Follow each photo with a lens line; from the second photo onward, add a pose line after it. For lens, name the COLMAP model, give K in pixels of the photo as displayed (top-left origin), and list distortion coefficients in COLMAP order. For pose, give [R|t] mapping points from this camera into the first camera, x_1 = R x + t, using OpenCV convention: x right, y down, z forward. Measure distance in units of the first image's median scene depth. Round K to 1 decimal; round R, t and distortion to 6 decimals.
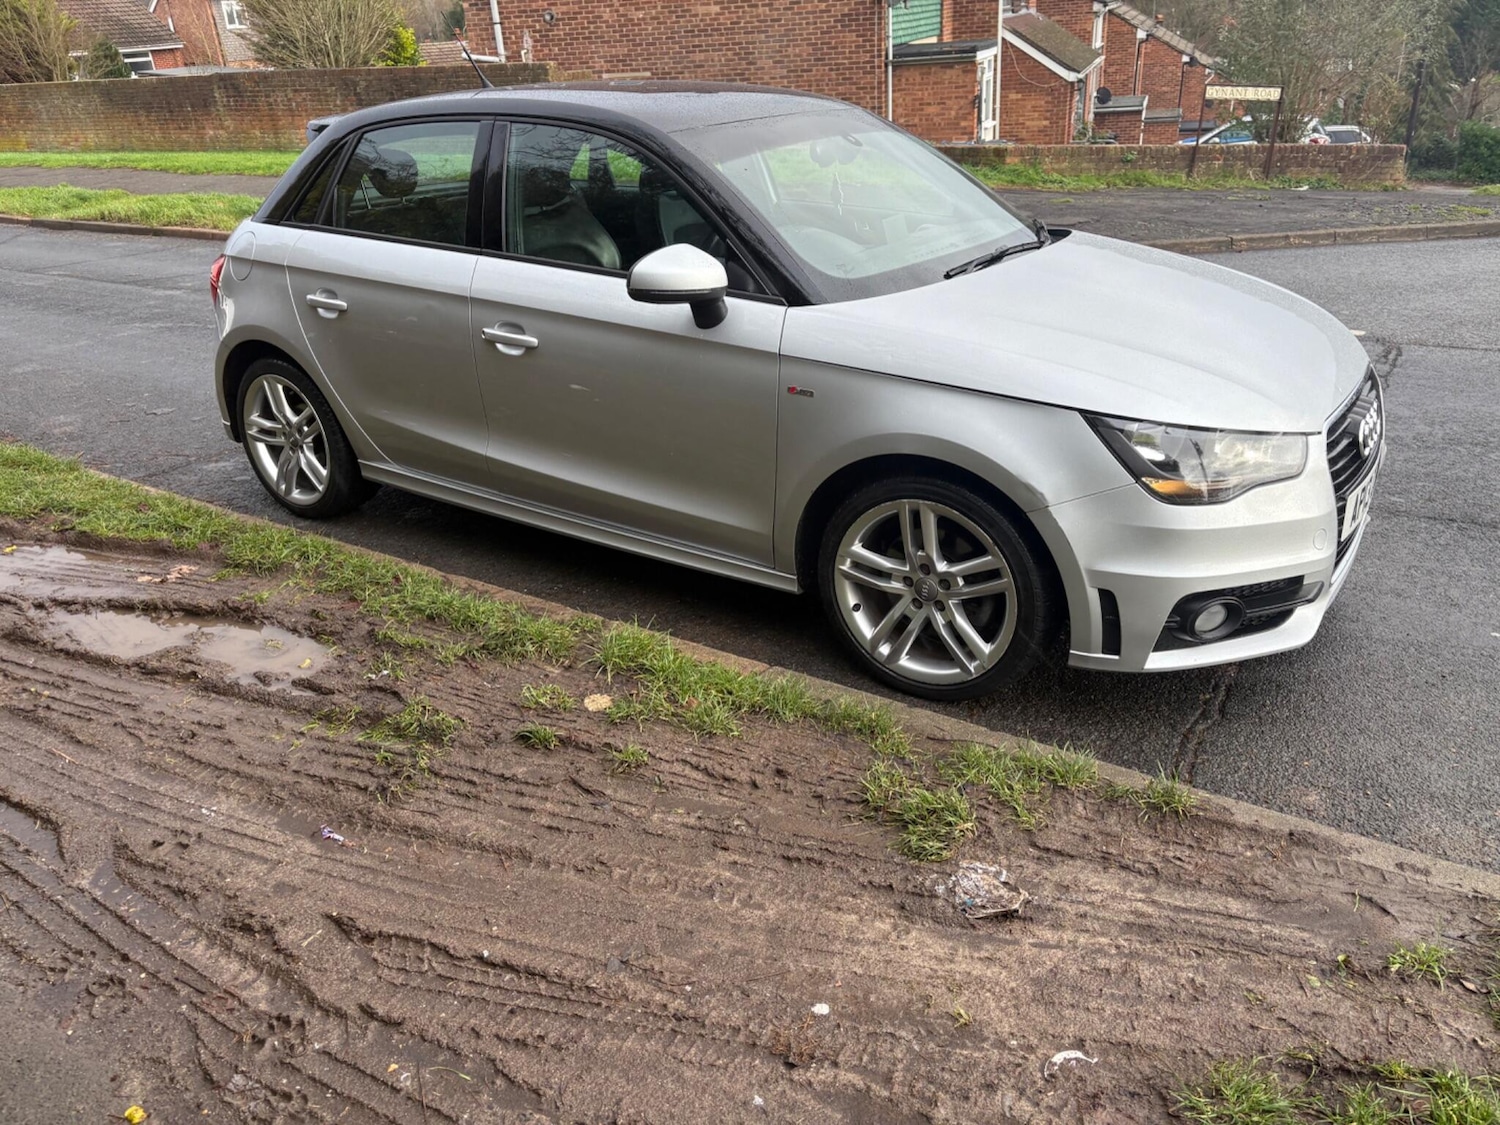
lens RADIAL K [[1153.2, 0, 750.0], [0, 1153.2, 562.5], [0, 0, 1]] dist [0.051430, -0.043158]
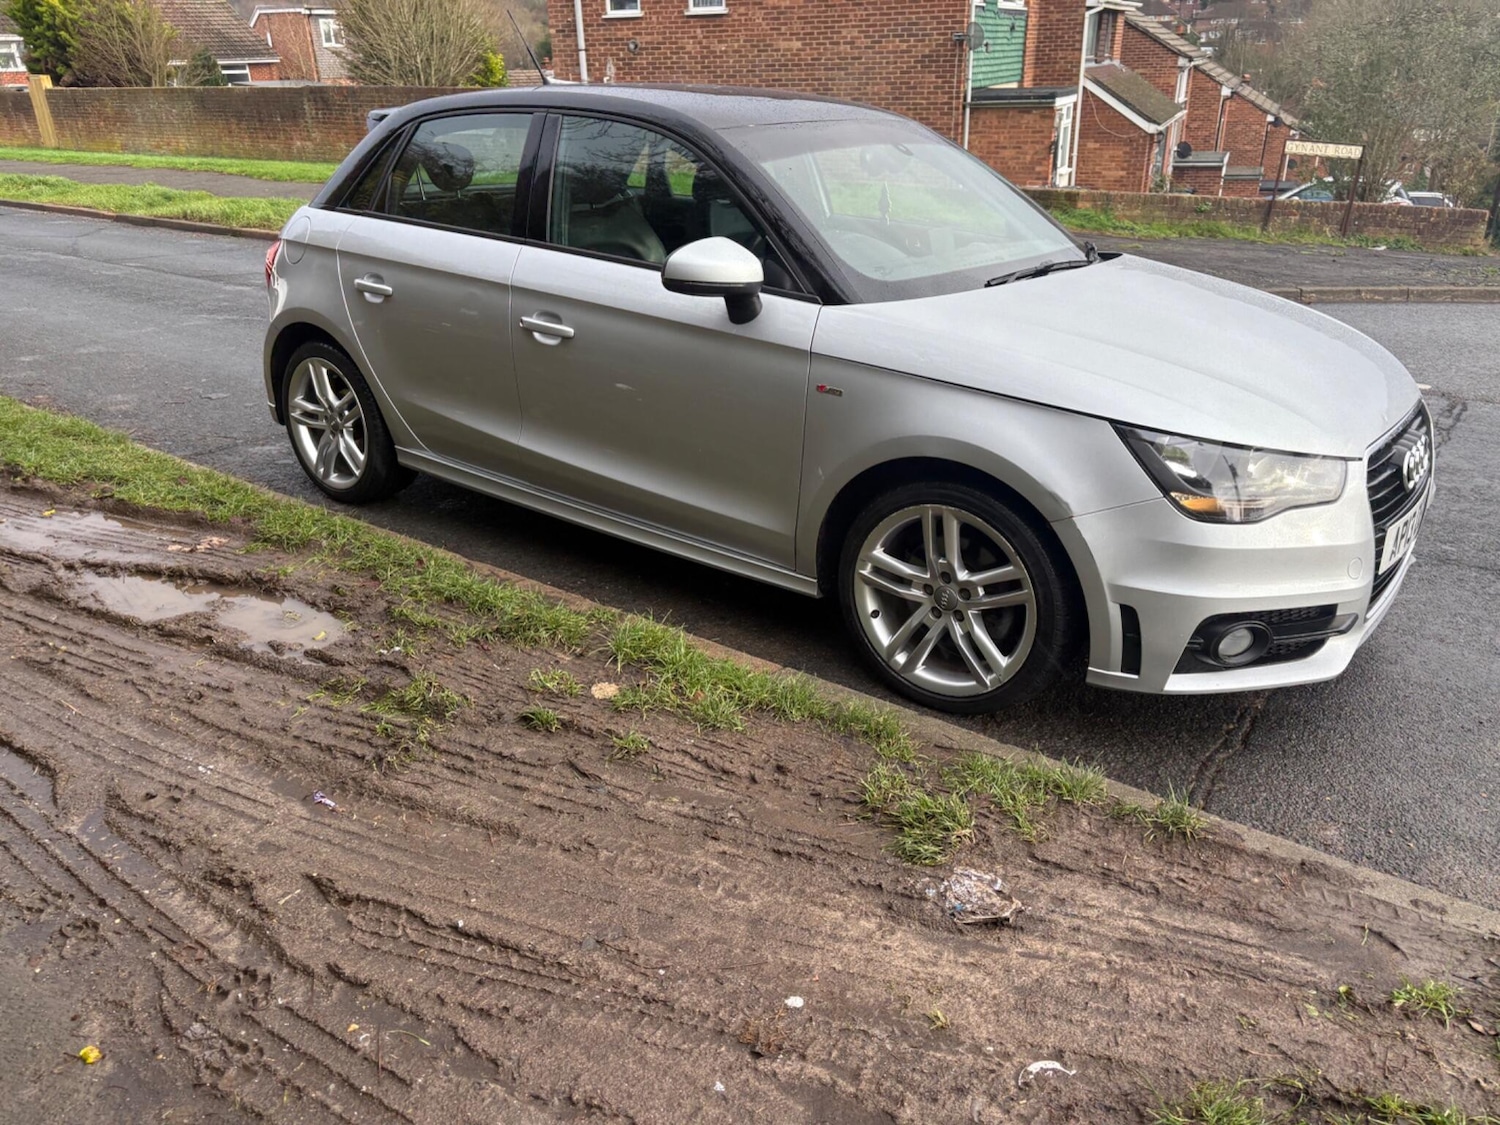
lens RADIAL K [[1156.1, 0, 763.3], [0, 1156.1, 566.9], [0, 0, 1]] dist [0.055197, -0.049651]
pose [[0.997546, 0.060578, -0.035117, 0.032363], [-0.061492, 0.997780, -0.025562, 0.033436], [0.033490, 0.027659, 0.999056, 0.012080]]
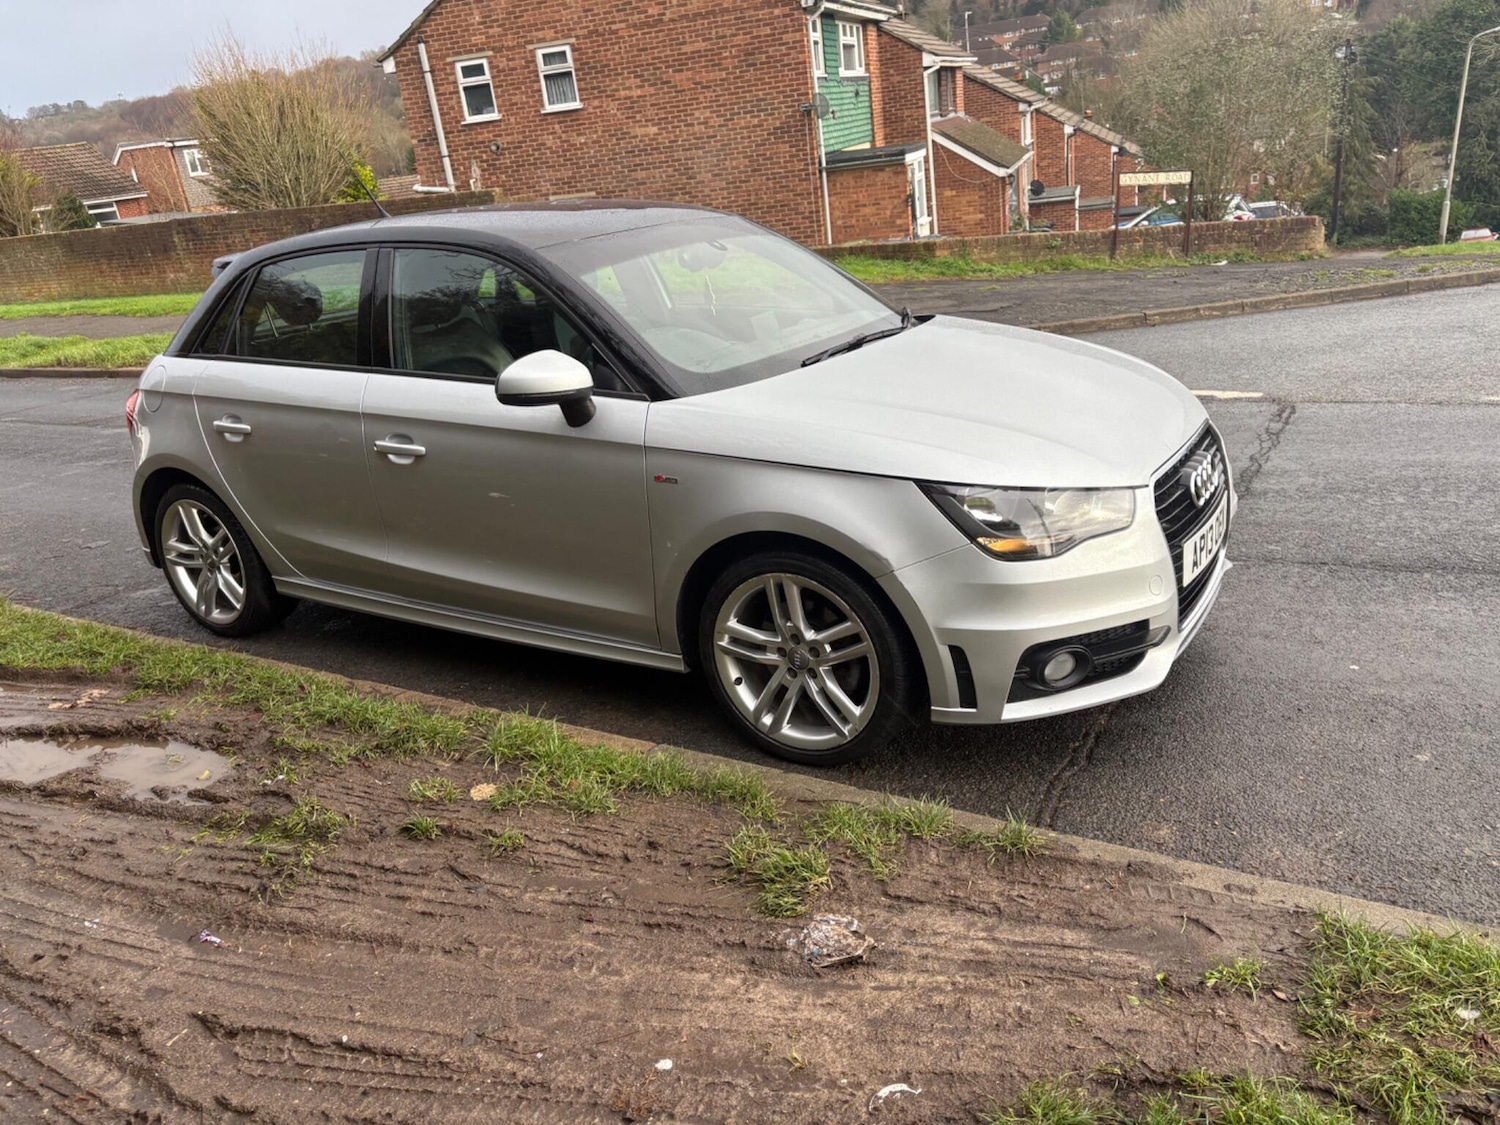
lens RADIAL K [[1153.2, 0, 750.0], [0, 1153.2, 562.5], [0, 0, 1]] dist [0.051430, -0.043158]
pose [[0.997589, -0.067004, 0.018086, 0.101781], [0.068286, 0.994184, -0.083272, 0.021502], [-0.012401, 0.084307, 0.996363, -0.047767]]
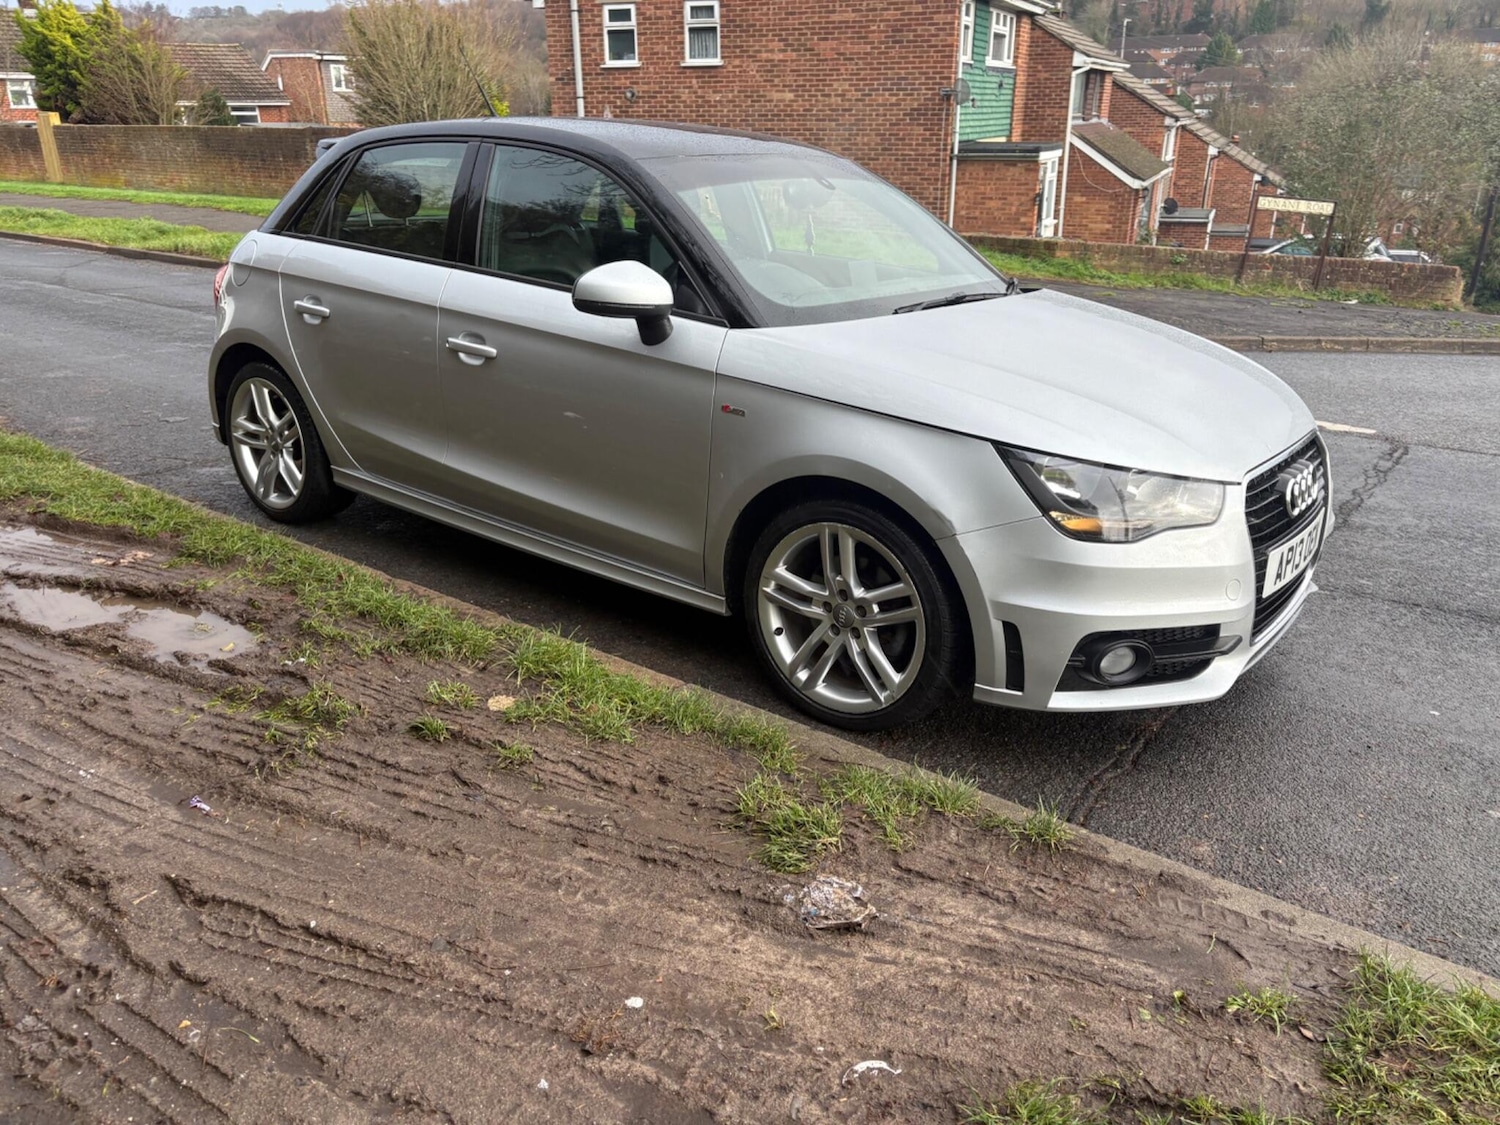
lens RADIAL K [[1155.6, 0, 774.1], [0, 1155.6, 555.9], [0, 0, 1]] dist [0.041740, -0.028305]
pose [[0.996919, 0.073798, -0.026566, 0.121224], [-0.075539, 0.994546, -0.071918, 0.050853], [0.021114, 0.073703, 0.997057, 0.002918]]
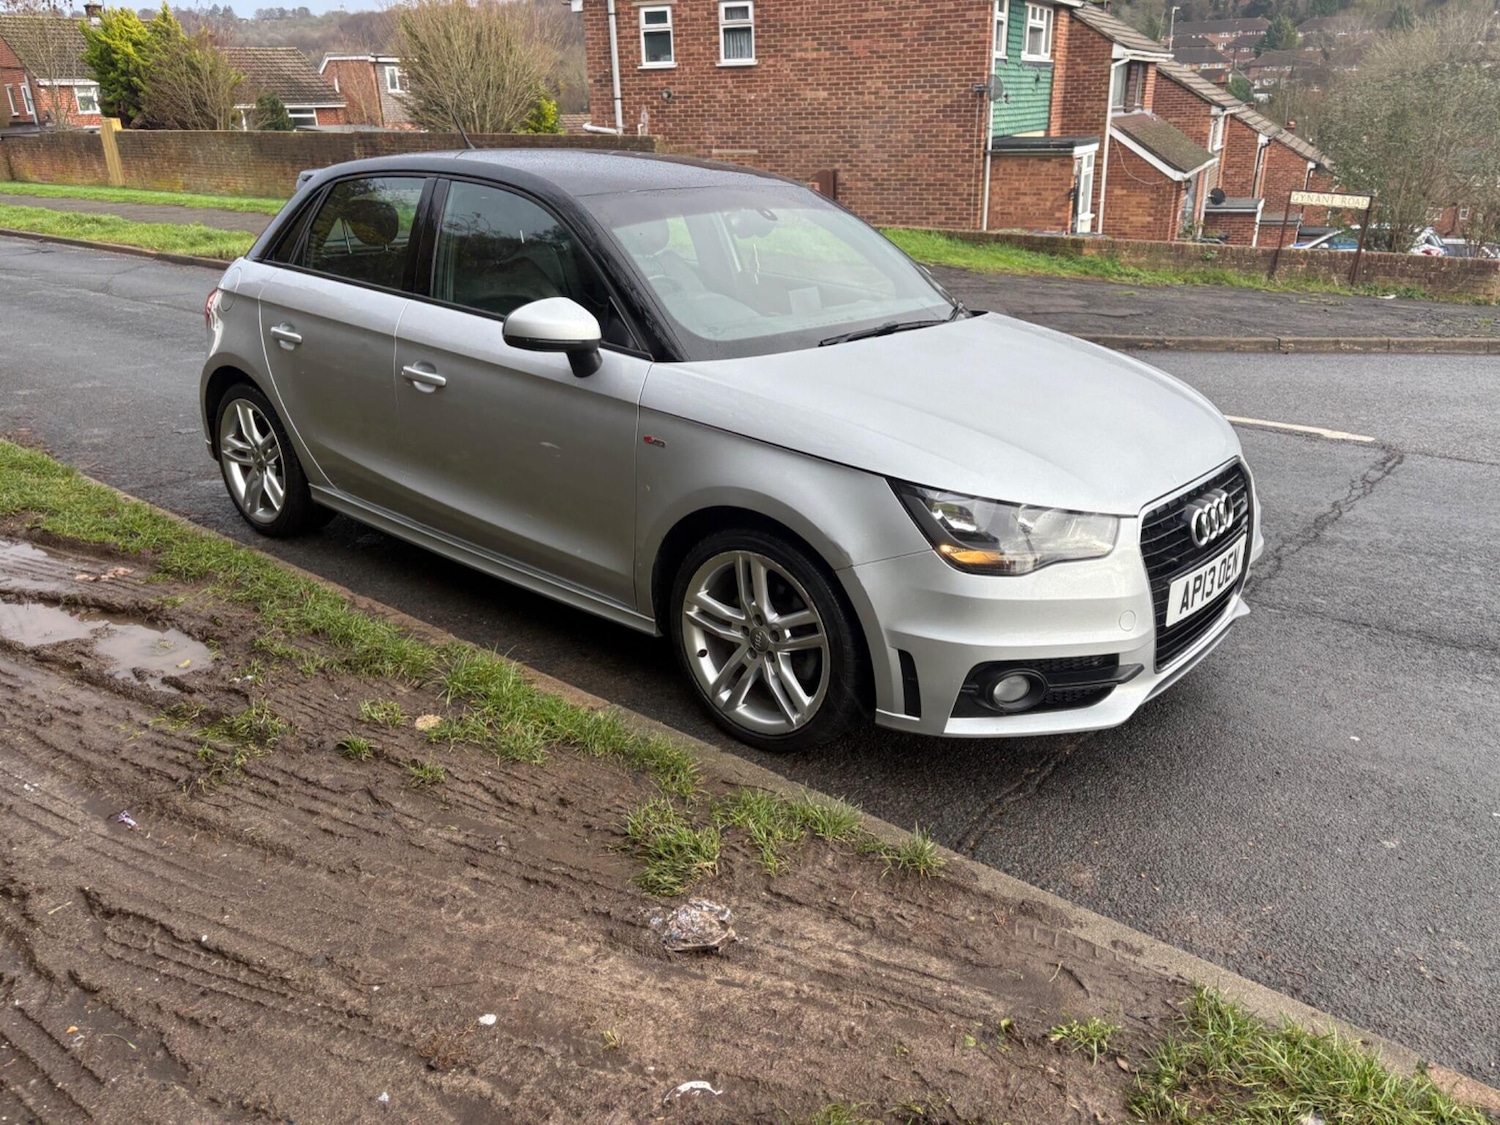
lens RADIAL K [[1156.3, 0, 764.6], [0, 1156.3, 542.5], [0, 0, 1]] dist [0.030520, 0.001485]
pose [[0.994117, 0.077213, -0.075959, 0.241738], [-0.082733, 0.993936, -0.072431, 0.011537], [0.069906, 0.078289, 0.994477, -0.032156]]
